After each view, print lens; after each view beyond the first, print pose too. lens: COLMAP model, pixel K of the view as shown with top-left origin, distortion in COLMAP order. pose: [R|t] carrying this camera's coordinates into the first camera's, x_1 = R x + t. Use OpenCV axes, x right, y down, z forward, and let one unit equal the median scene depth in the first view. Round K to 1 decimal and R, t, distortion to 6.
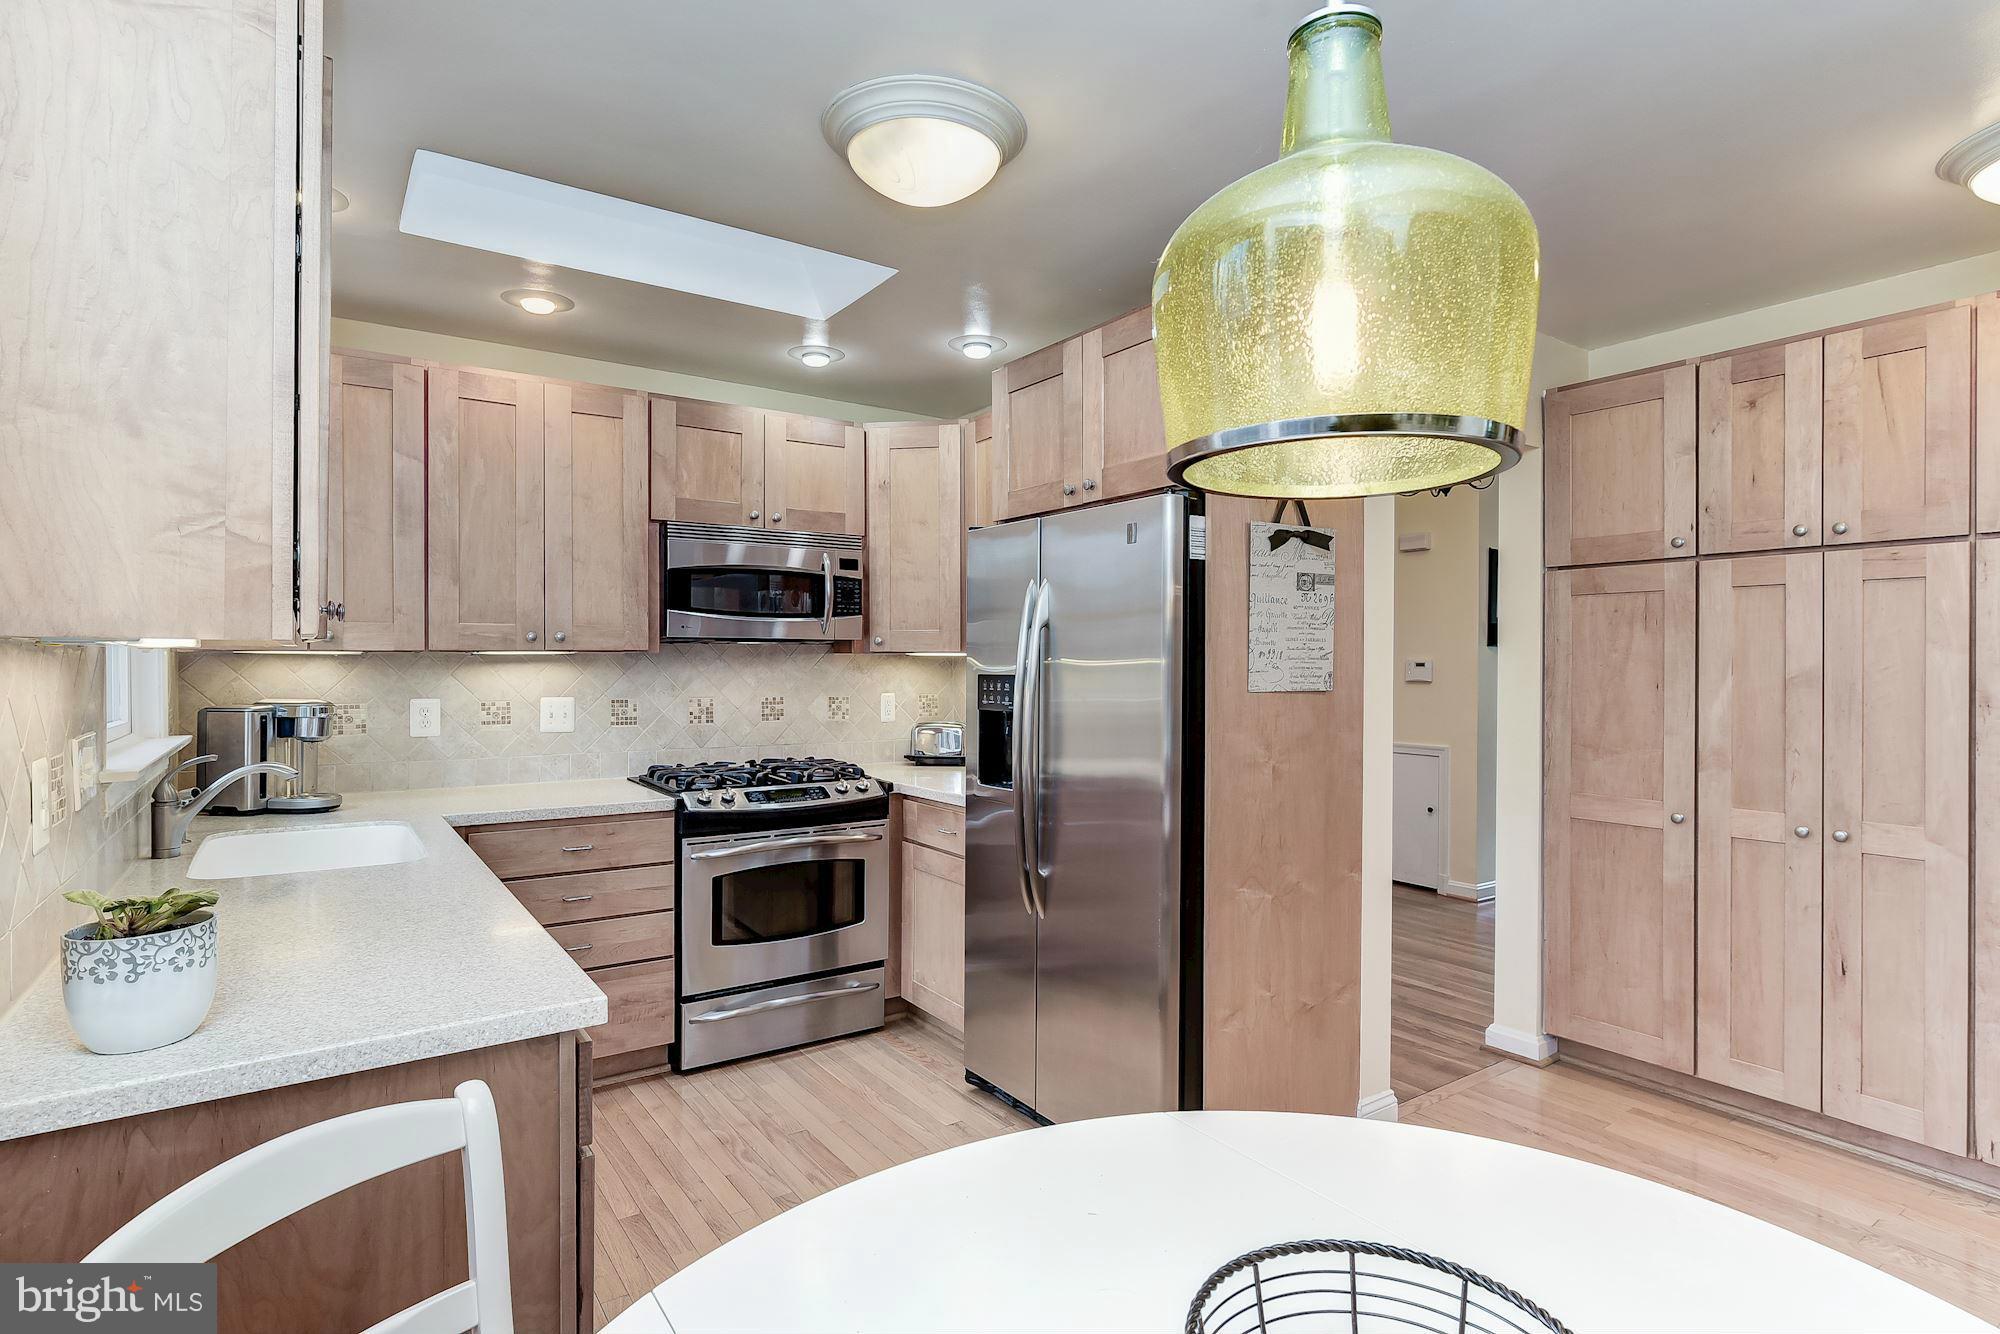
lens RADIAL K [[1022.7, 0, 1005.0], [0, 1022.7, 672.3], [0, 0, 1]] dist [-0.002952, 0.000011]
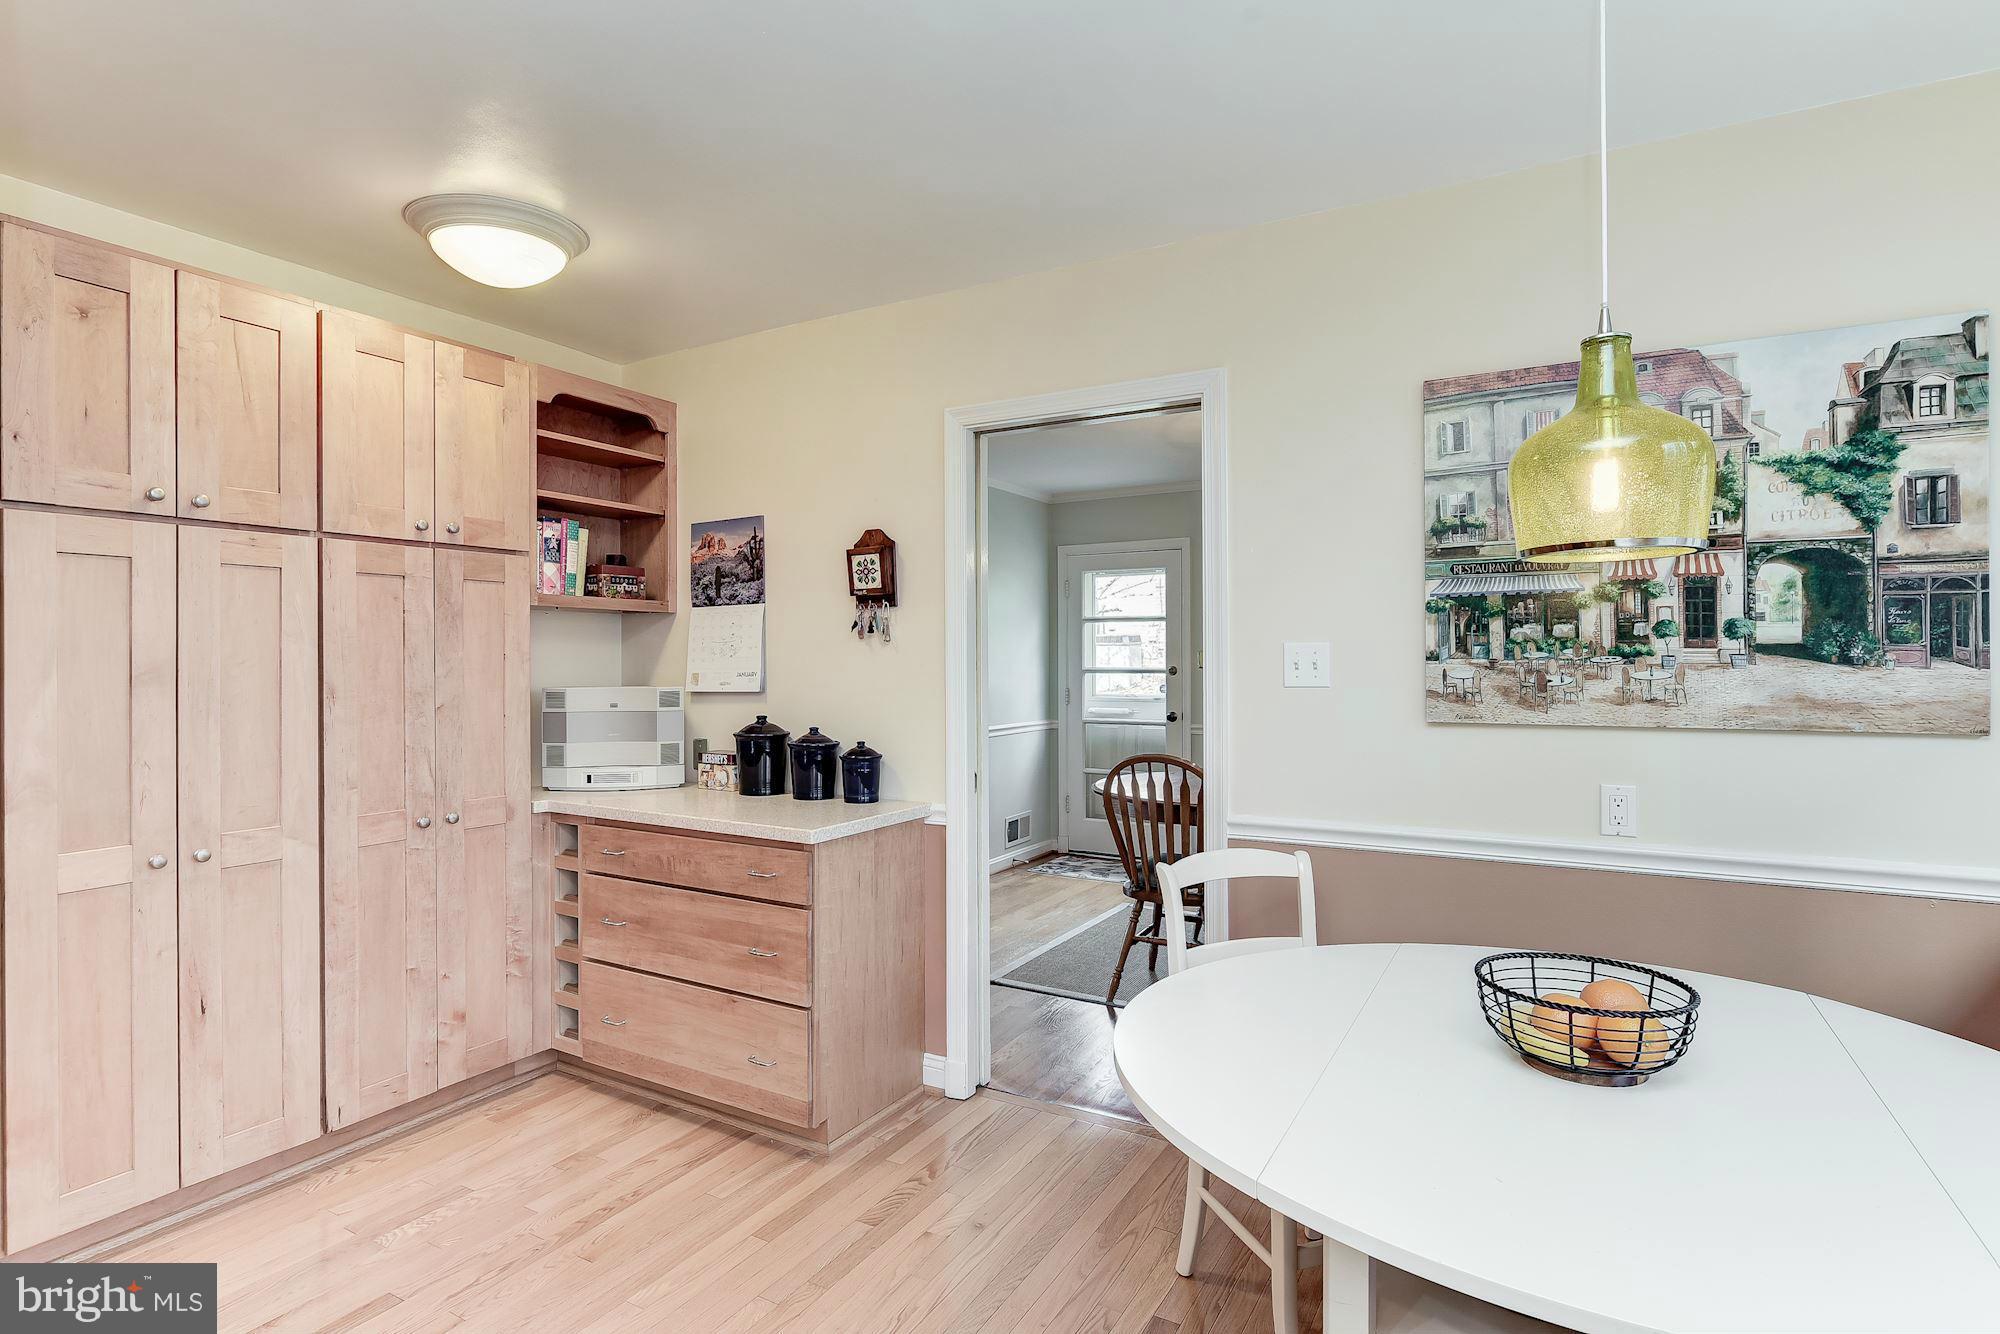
lens RADIAL K [[1022.7, 0, 991.6], [0, 1022.7, 657.5], [0, 0, 1]] dist [-0.002952, 0.000011]
pose [[-0.432424, -0.008709, 0.901628, -0.254984], [-0.003022, 0.999962, 0.008210, -0.017489], [-0.901665, 0.000825, -0.432434, 0.763543]]
